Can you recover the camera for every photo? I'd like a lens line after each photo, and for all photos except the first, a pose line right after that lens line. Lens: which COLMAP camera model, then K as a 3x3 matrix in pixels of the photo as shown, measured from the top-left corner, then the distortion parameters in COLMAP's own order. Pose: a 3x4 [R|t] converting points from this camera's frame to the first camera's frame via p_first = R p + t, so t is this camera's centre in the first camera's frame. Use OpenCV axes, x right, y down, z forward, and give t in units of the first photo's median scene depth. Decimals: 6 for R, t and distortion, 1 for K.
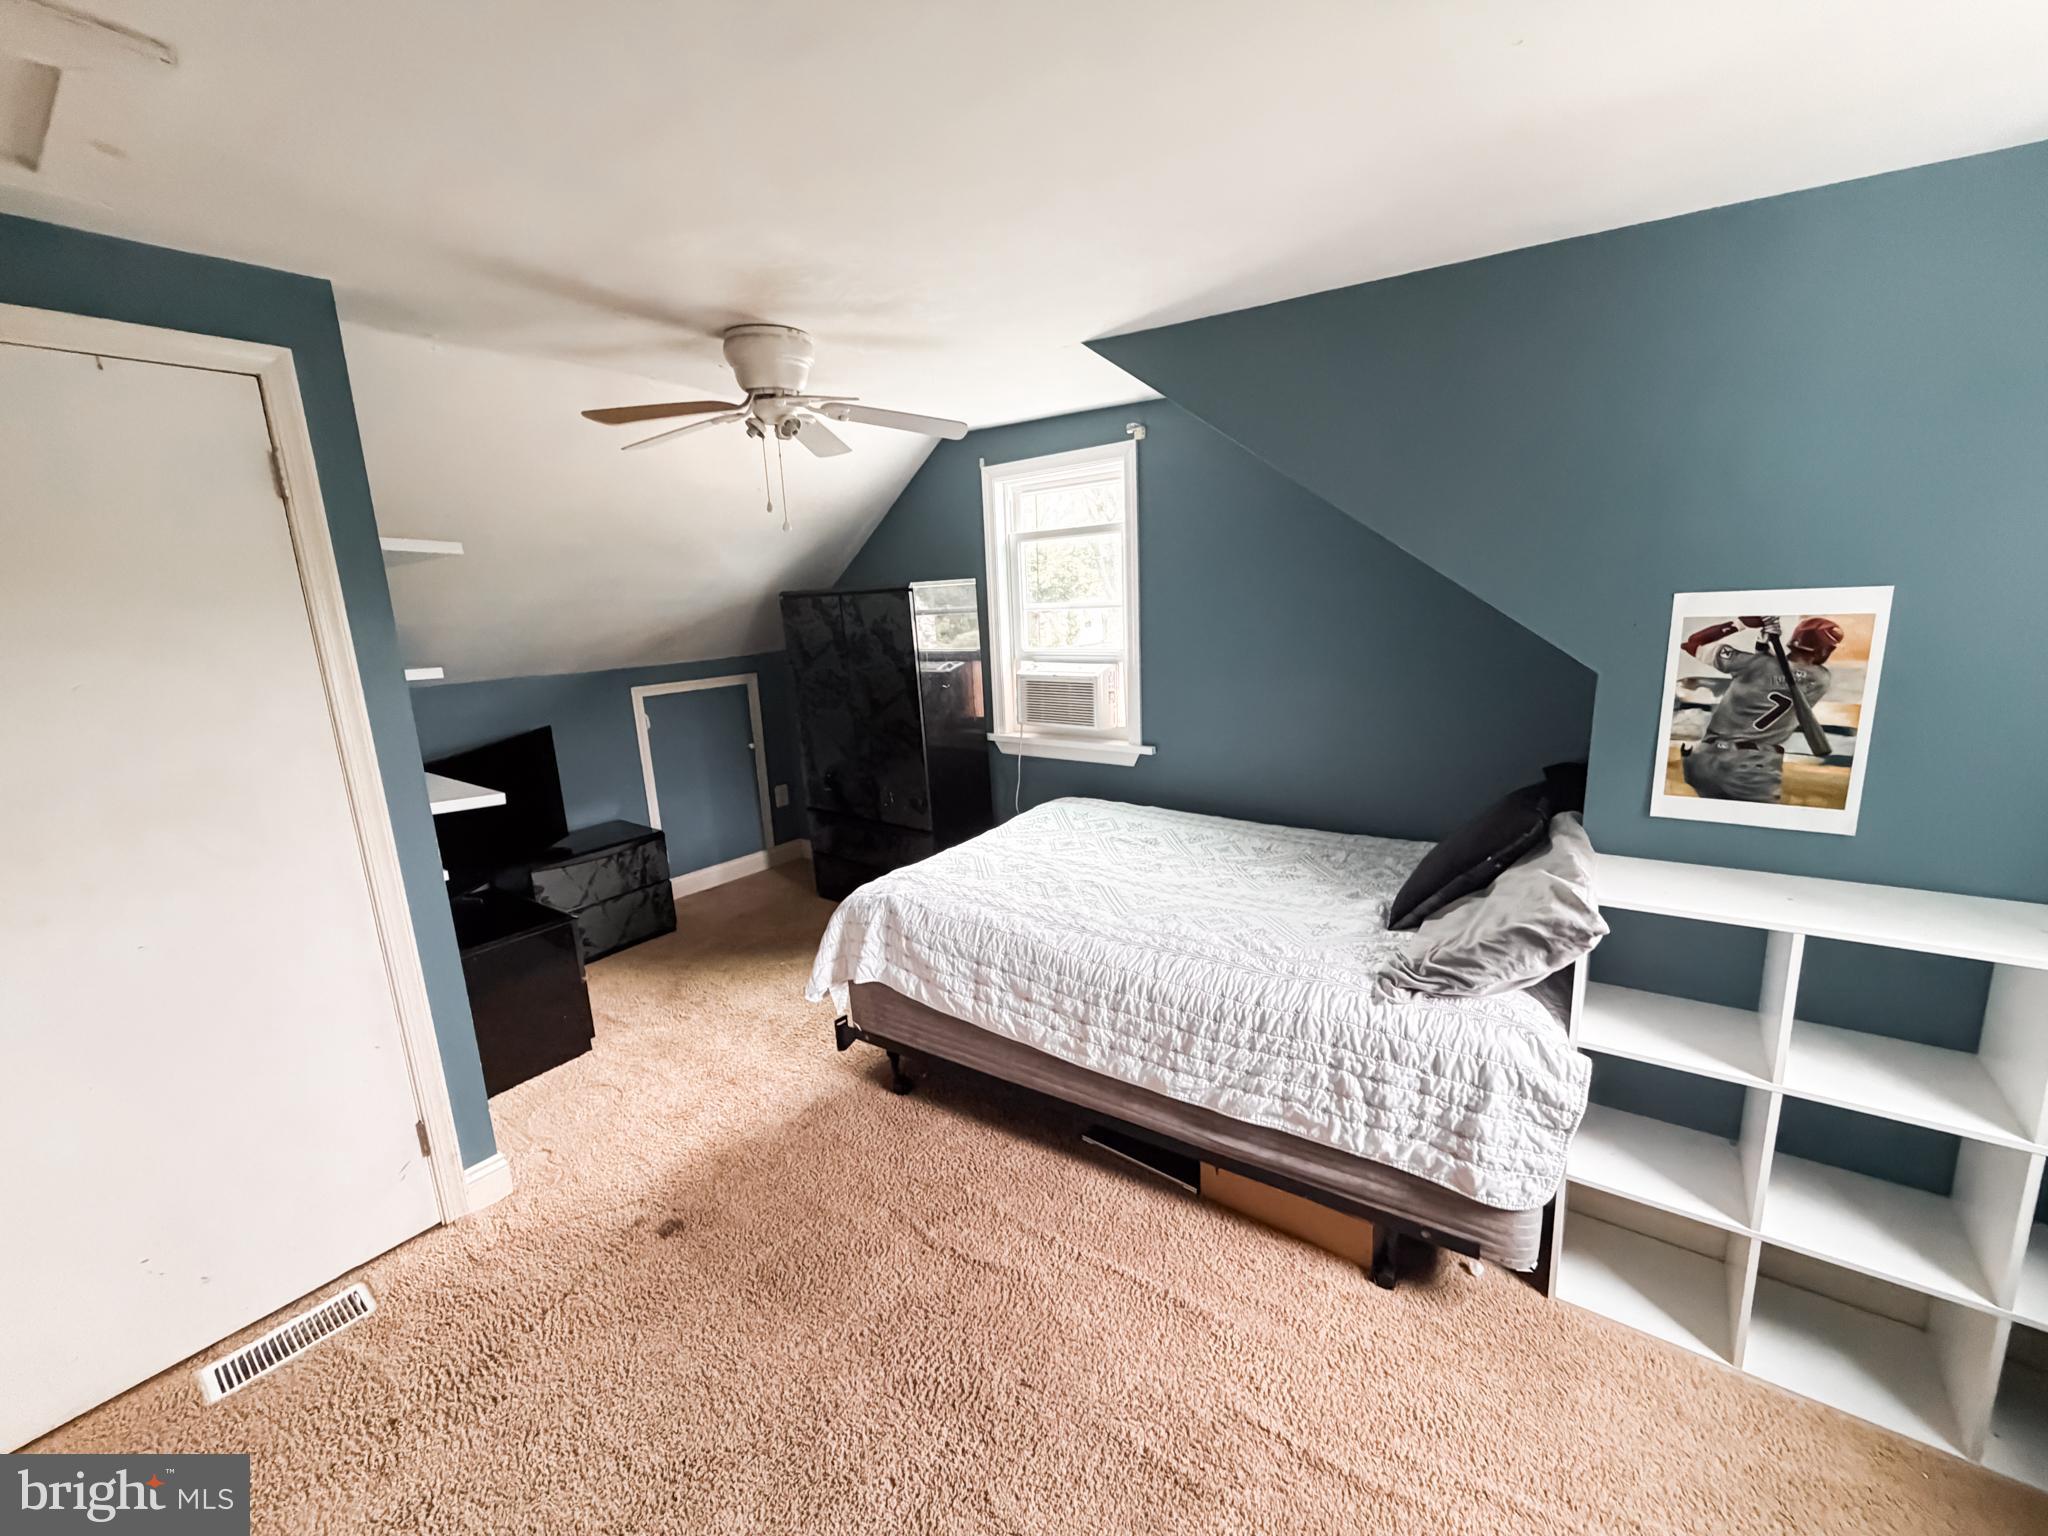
lens RADIAL K [[844.6, 0, 991.6], [0, 844.6, 772.3], [0, 0, 1]] dist [0.002491, -0.000013]
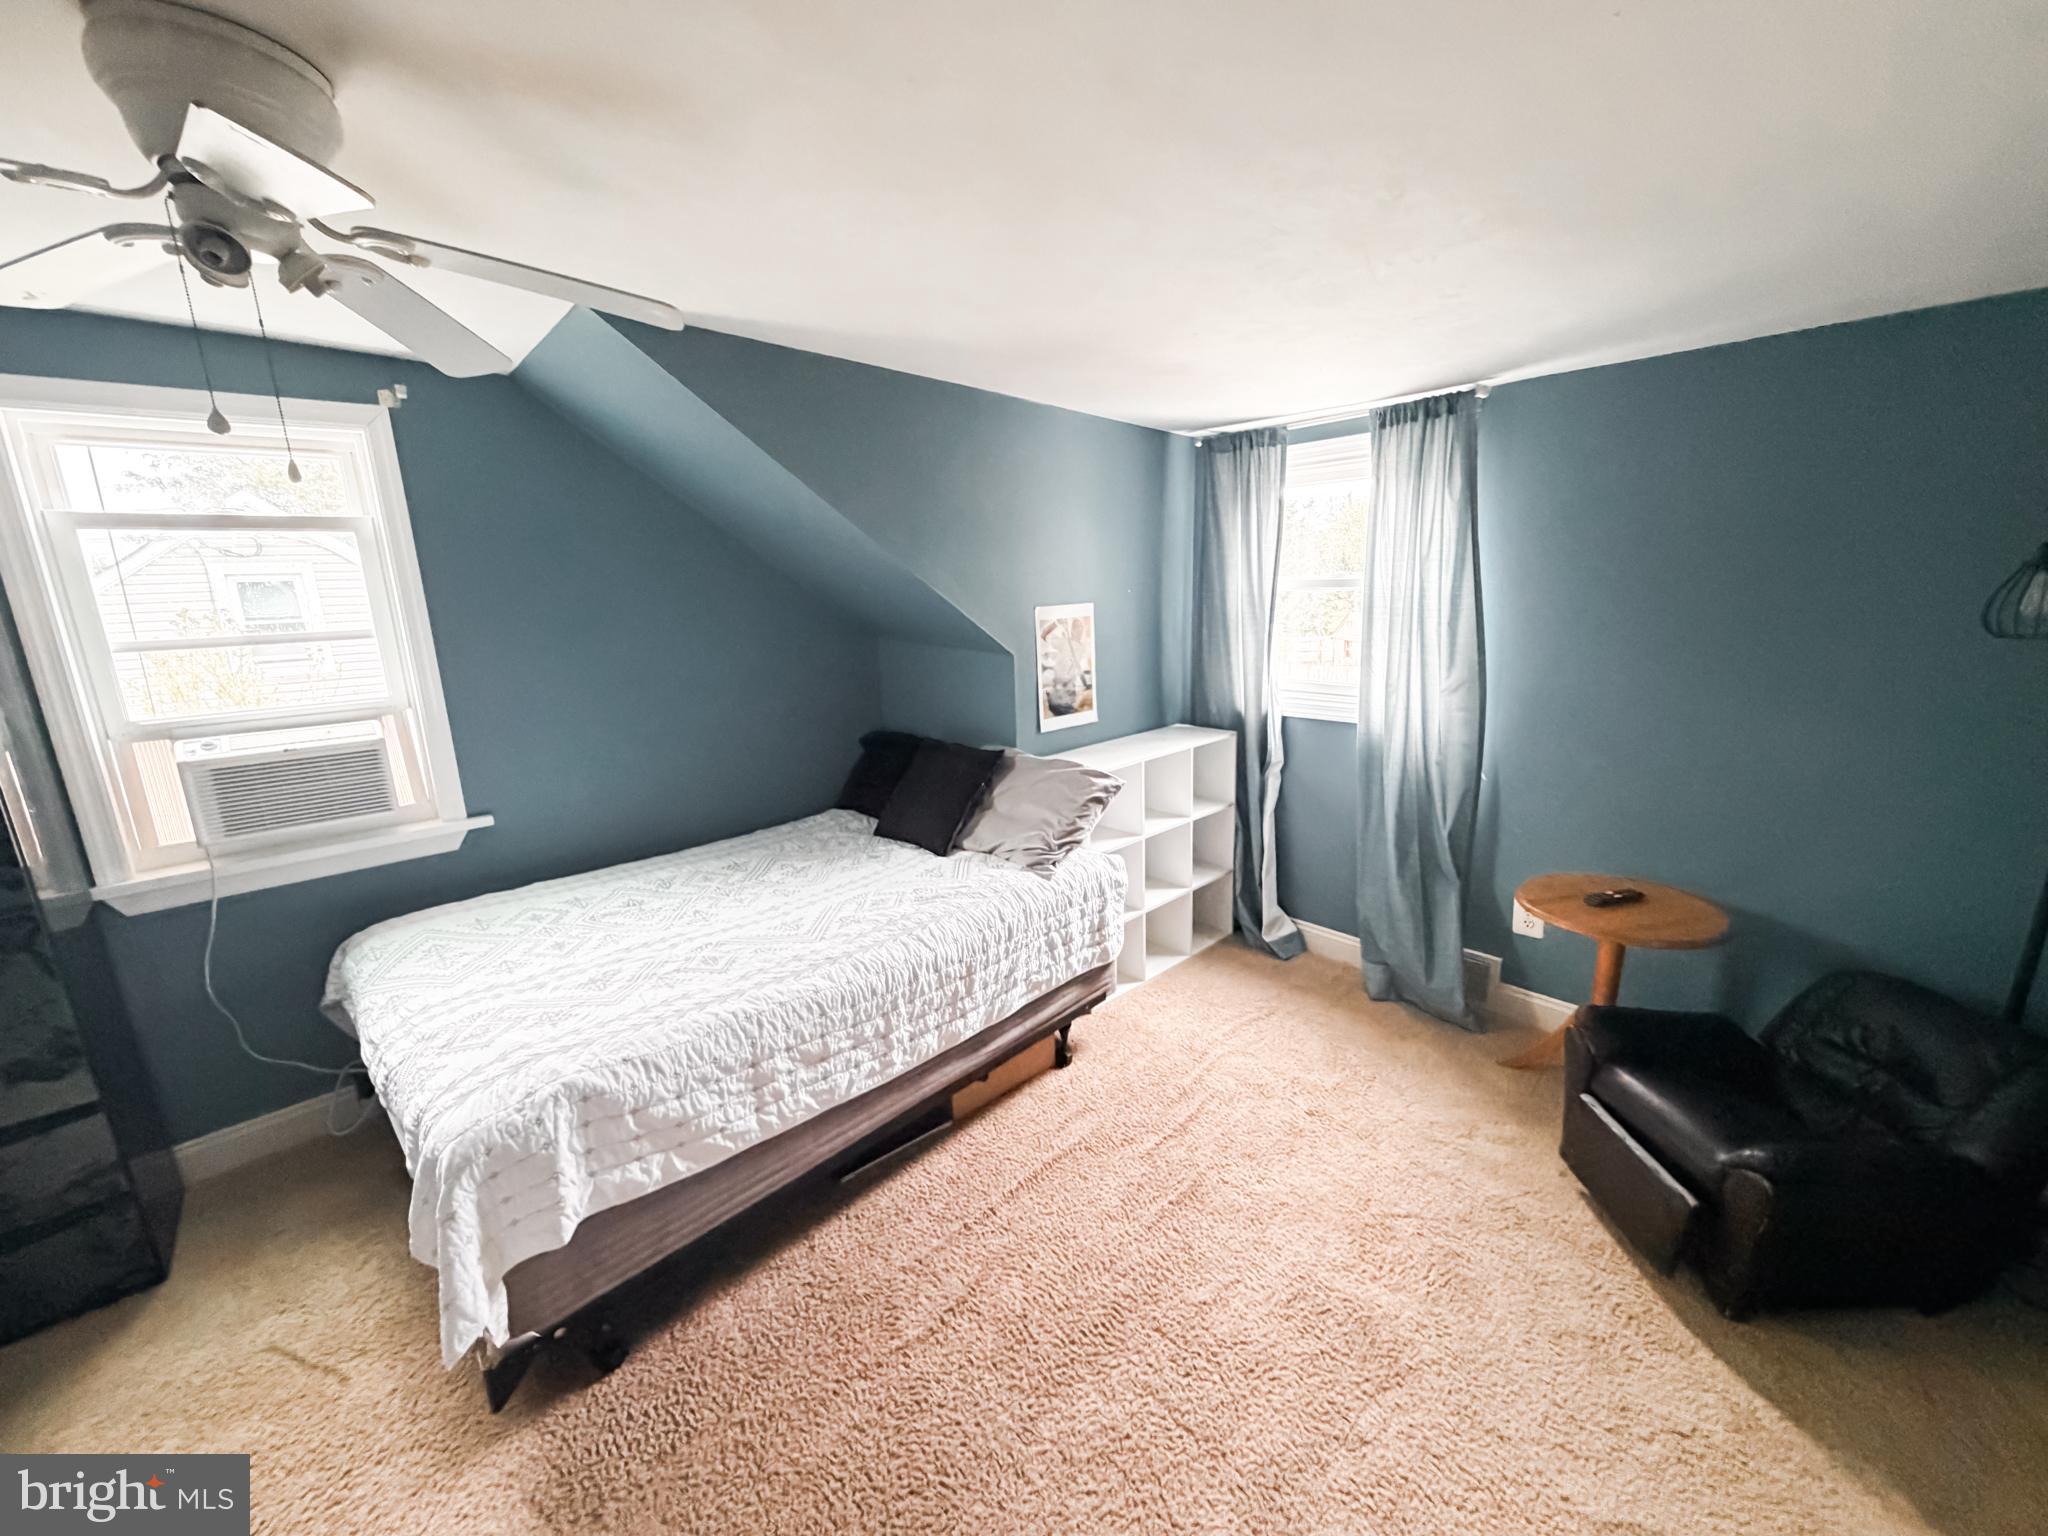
lens RADIAL K [[837.7, 0, 1056.6], [0, 837.7, 768.8], [0, 0, 1]] dist [0.001423, -0.000019]
pose [[0.118603, -0.181434, 0.976225, -0.754019], [0.227039, 0.962074, 0.151221, -0.106727], [-0.966637, 0.203706, 0.155297, 0.574225]]
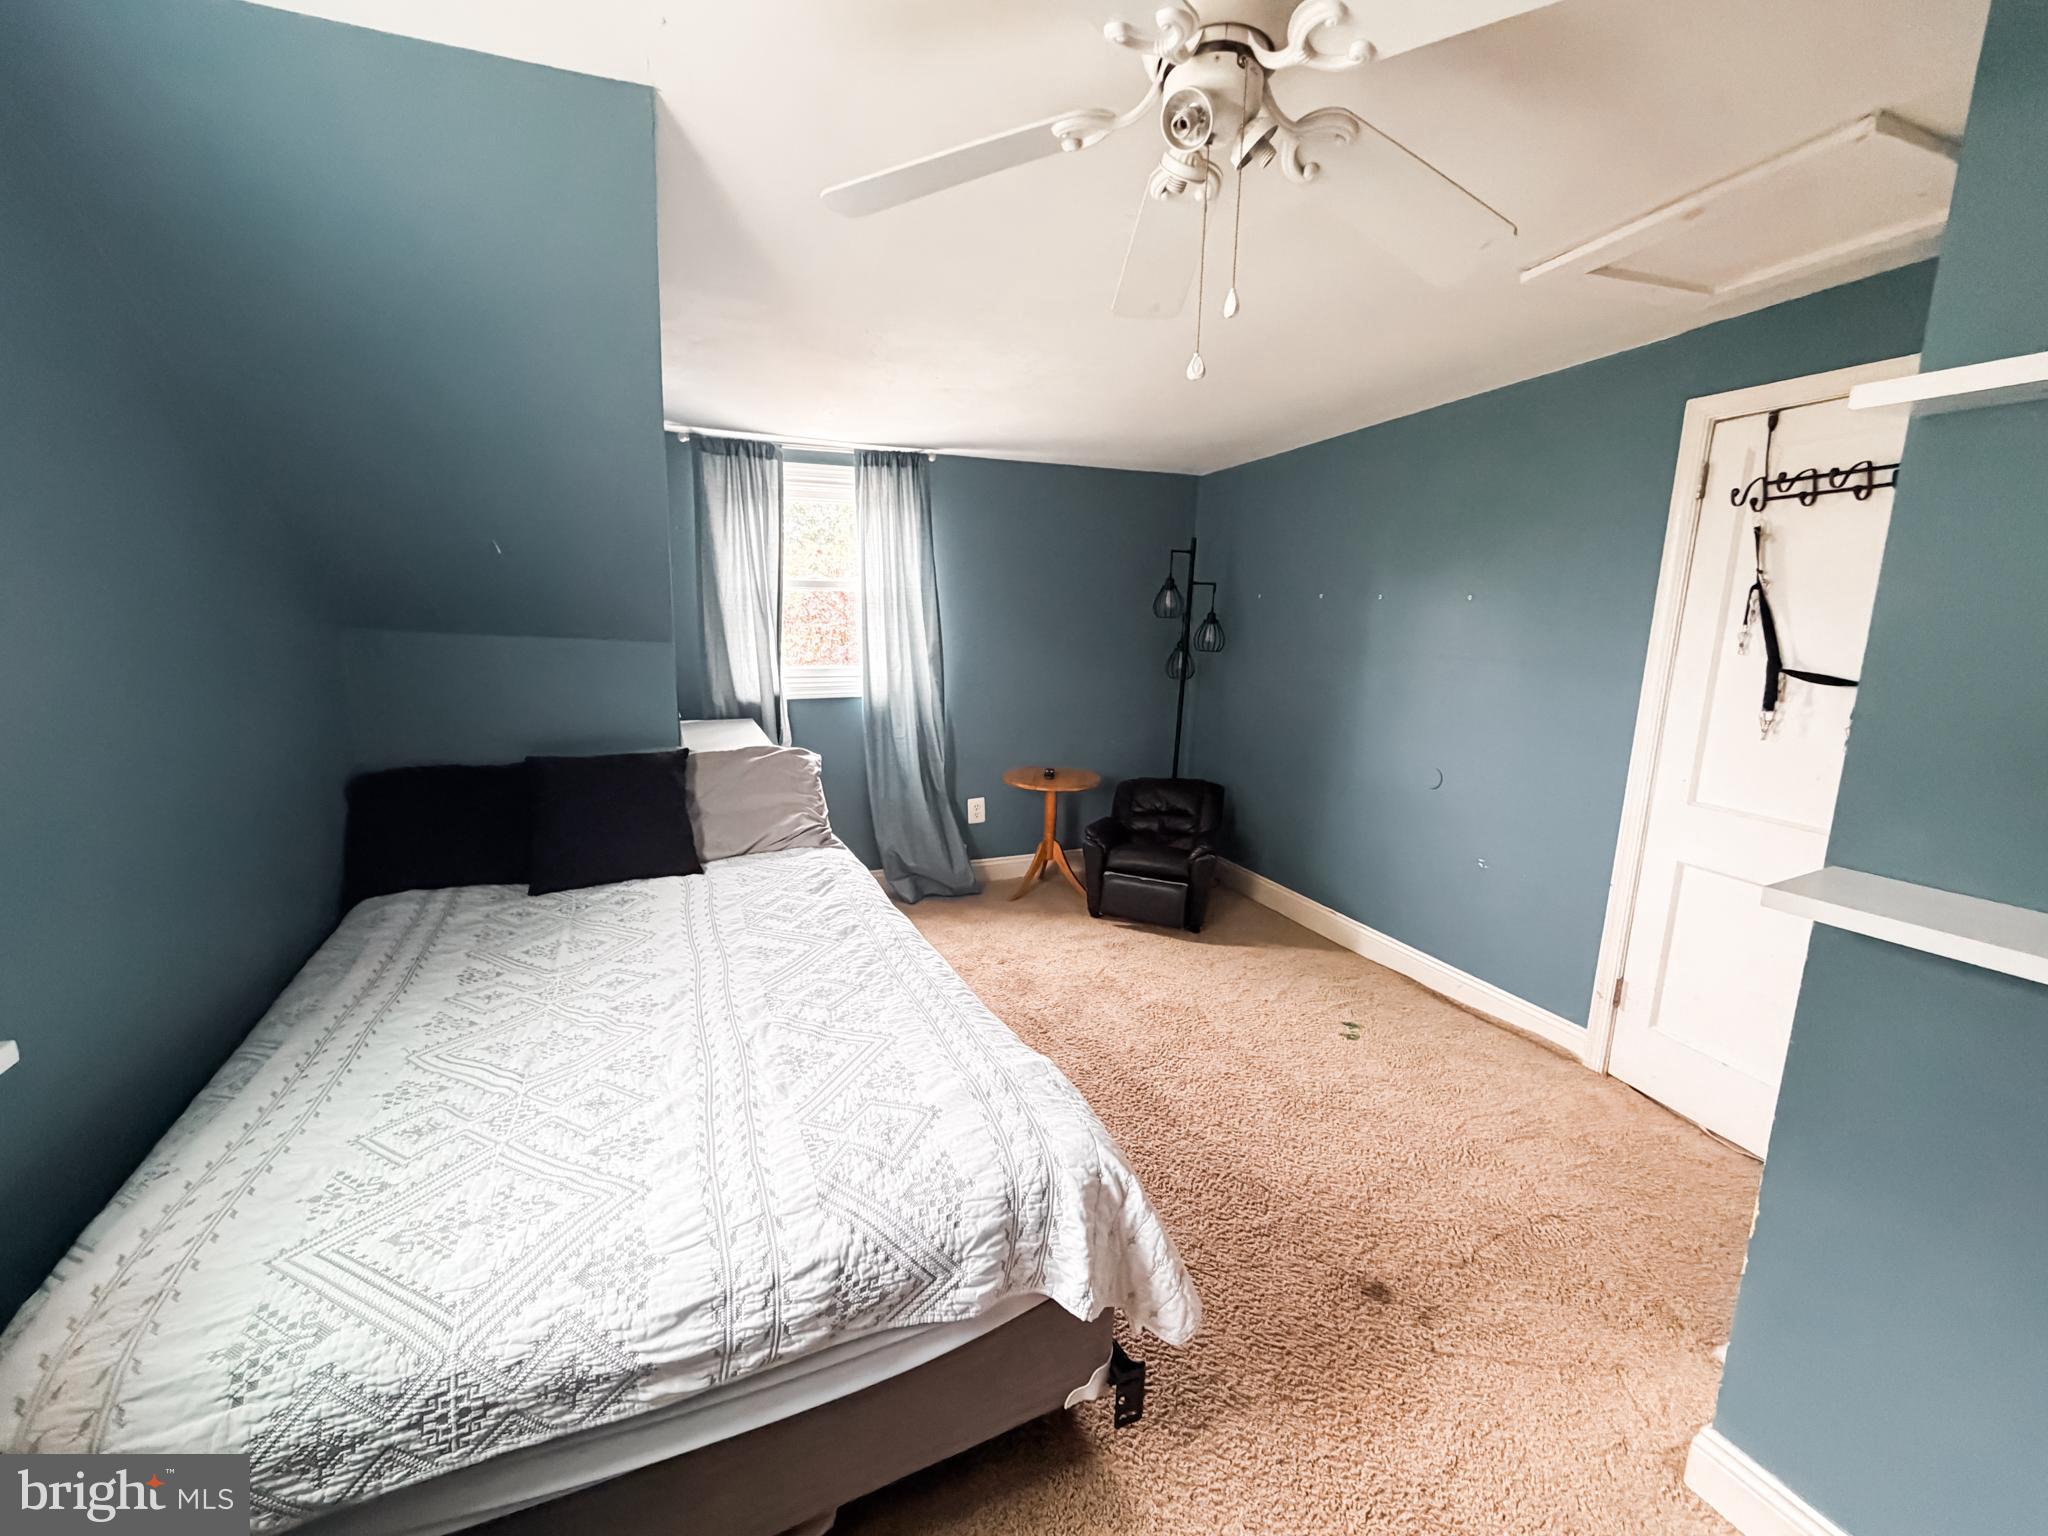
lens RADIAL K [[814.7, 0, 1024.0], [0, 814.7, 768.0], [0, 0, 1]] dist [0.000710, -0.000018]
pose [[-0.888767, -0.056061, 0.454918, -0.400029], [0.121160, 0.928456, 0.351125, -0.275088], [-0.442056, 0.367186, -0.818389, 1.607221]]
